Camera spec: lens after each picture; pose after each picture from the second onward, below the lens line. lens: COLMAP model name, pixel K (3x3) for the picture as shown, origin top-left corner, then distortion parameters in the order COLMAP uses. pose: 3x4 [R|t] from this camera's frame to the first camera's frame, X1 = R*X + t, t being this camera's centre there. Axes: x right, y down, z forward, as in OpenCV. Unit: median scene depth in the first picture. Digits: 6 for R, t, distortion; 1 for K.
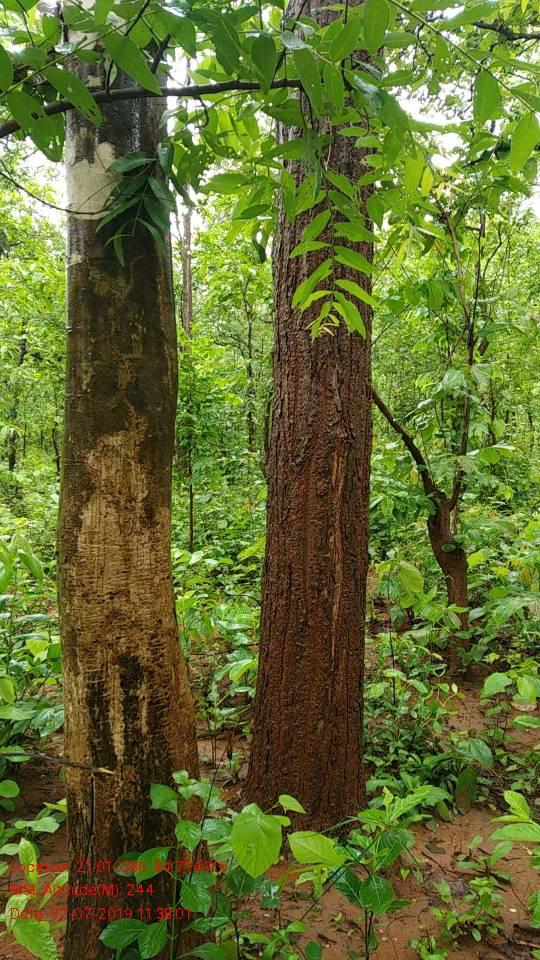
lens RADIAL K [[709.9, 0, 270.0], [0, 709.9, 480.0], [0, 0, 1]] dist [0.019200, -0.086899]
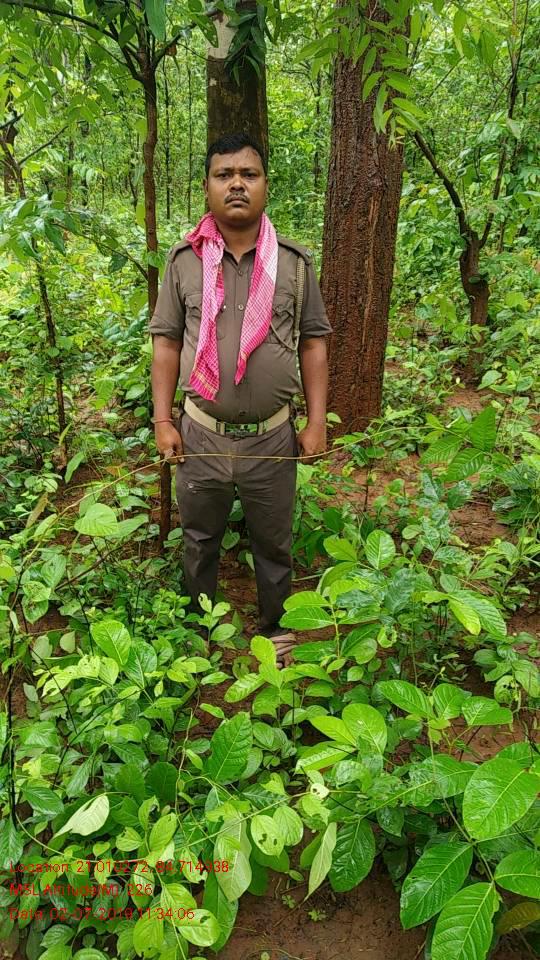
lens RADIAL K [[709.9, 0, 270.0], [0, 709.9, 480.0], [0, 0, 1]] dist [0.019200, -0.086899]
pose [[0.995899, 0.034739, -0.083541, 0.049753], [-0.004505, 0.941247, 0.337690, 0.024803], [0.090364, -0.335928, 0.937543, -0.941271]]
